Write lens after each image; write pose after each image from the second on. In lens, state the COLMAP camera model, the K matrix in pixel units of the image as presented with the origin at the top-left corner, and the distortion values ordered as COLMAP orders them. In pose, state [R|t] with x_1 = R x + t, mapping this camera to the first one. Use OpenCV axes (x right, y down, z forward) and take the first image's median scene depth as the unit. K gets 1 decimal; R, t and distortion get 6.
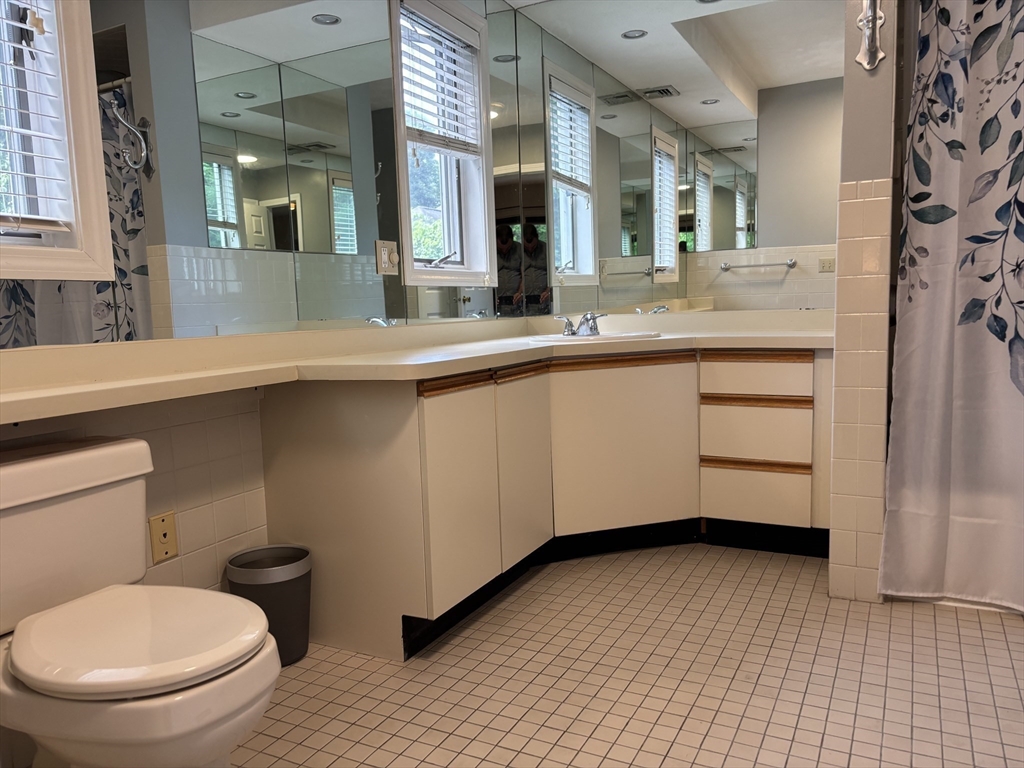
lens RADIAL K [[769.4, 0, 511.5], [0, 769.4, 386.5], [0, 0, 1]] dist [0.049338, -0.056903]
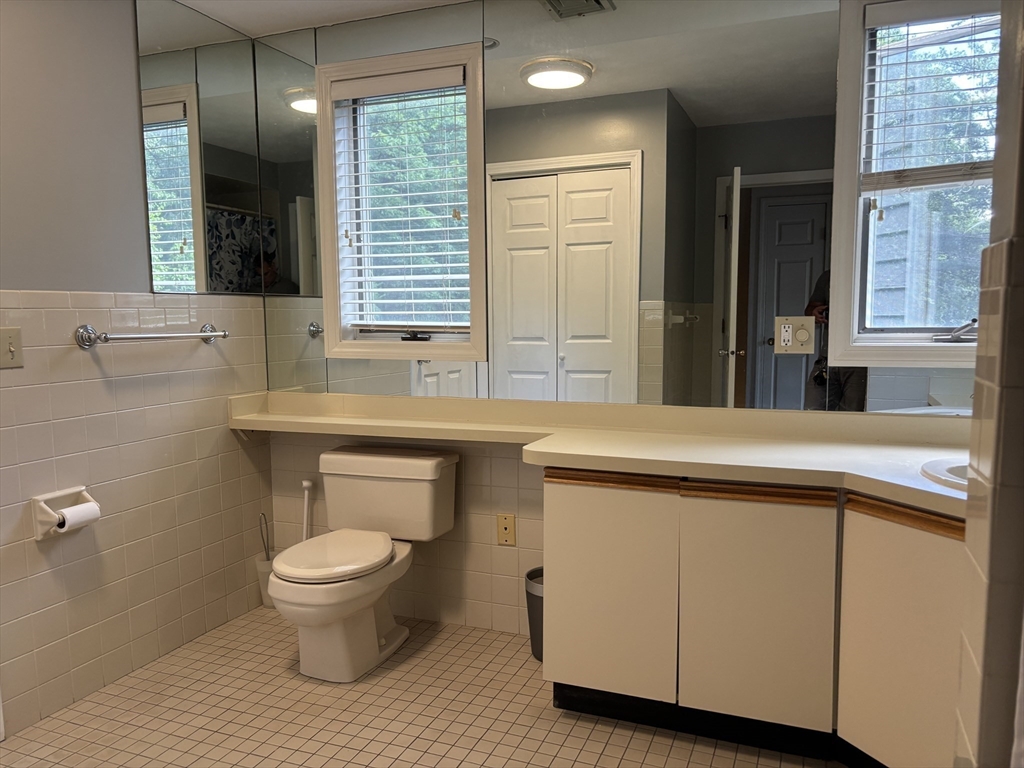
lens RADIAL K [[769.4, 0, 513.3], [0, 769.4, 386.5], [0, 0, 1]] dist [0.049338, -0.056903]
pose [[0.106712, 0.129472, -0.985824, 0.975825], [-0.101755, 0.987702, 0.118704, -0.254521], [0.989070, 0.087645, 0.118574, 0.811204]]
